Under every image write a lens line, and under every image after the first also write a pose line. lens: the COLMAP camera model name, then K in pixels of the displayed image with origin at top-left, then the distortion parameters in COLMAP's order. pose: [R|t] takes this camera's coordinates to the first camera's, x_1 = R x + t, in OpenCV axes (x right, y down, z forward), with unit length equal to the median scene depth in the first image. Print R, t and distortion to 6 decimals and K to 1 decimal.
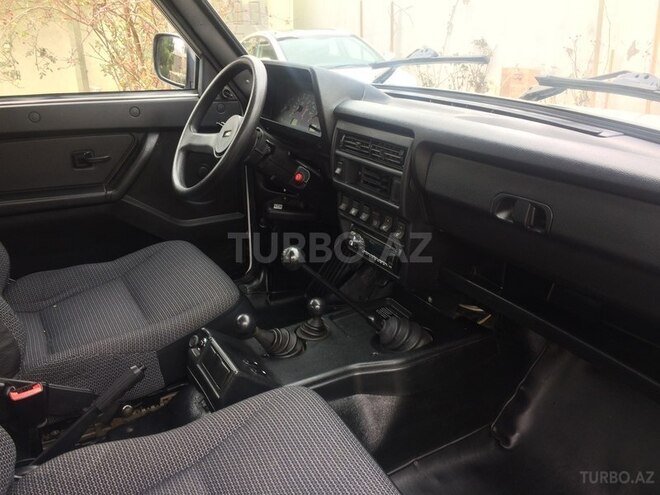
lens RADIAL K [[567.9, 0, 327.4], [0, 567.9, 246.2], [0, 0, 1]] dist [0.099129, -0.147371]
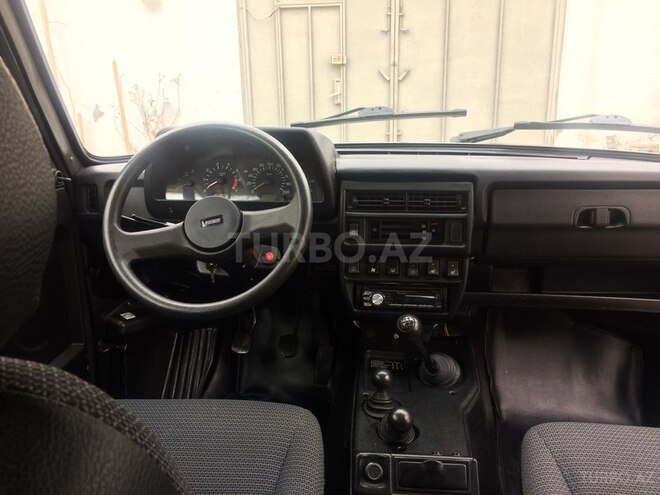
lens RADIAL K [[562.7, 0, 330.0], [0, 562.7, 247.5], [0, 0, 1]] dist [0.055276, -0.000104]
pose [[0.555155, -0.218661, 0.802490, -0.763553], [0.295975, 0.953606, 0.055084, -0.173280], [-0.777304, 0.206937, 0.594117, 0.483798]]
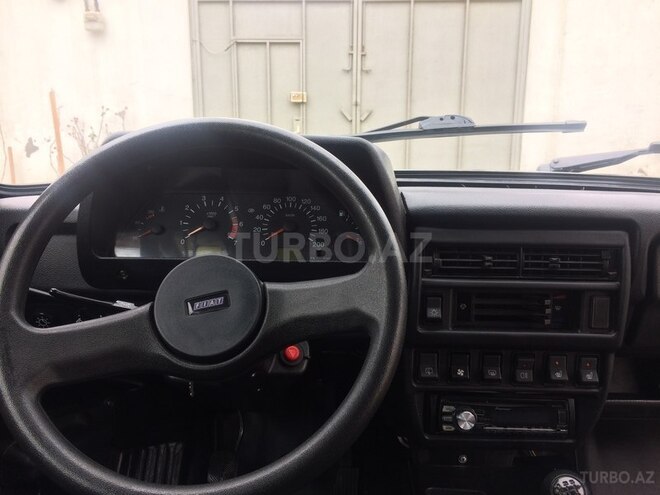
lens RADIAL K [[567.9, 0, 327.4], [0, 567.9, 246.2], [0, 0, 1]] dist [0.099129, -0.147371]
pose [[0.481570, -0.152620, 0.863017, -0.519441], [0.291761, 0.956470, 0.006342, -0.232402], [-0.826418, 0.248740, 0.505136, 0.788120]]
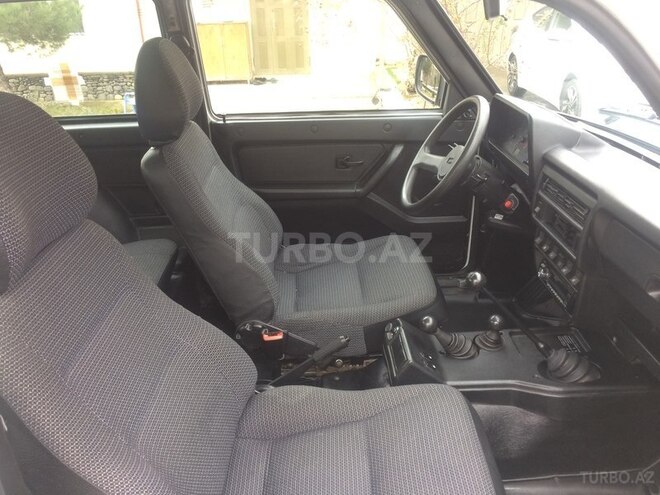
lens RADIAL K [[562.7, 0, 330.0], [0, 562.7, 247.5], [0, 0, 1]] dist [0.055276, -0.000104]
pose [[0.887385, 0.179809, -0.424519, 0.144672], [-0.148223, 0.983191, 0.106606, -0.117628], [0.436552, -0.031677, 0.899121, -0.182533]]
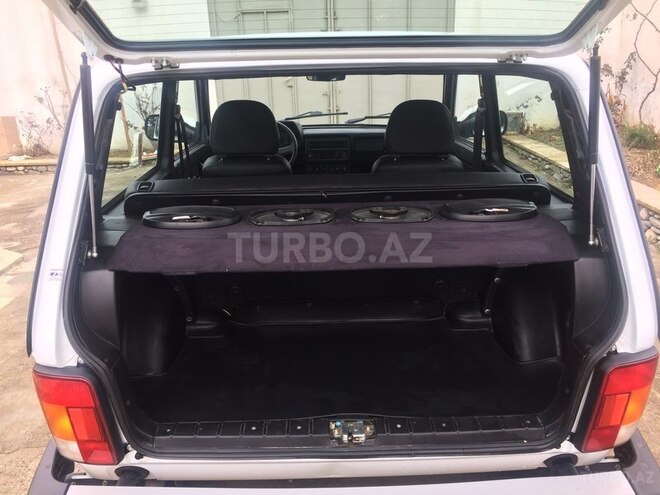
lens RADIAL K [[562.7, 0, 330.0], [0, 562.7, 247.5], [0, 0, 1]] dist [0.055276, -0.000104]
pose [[0.474070, -0.278201, 0.835381, -2.440889], [0.320692, 0.938159, 0.130439, -0.033943], [-0.820009, 0.206063, 0.533970, -0.499453]]
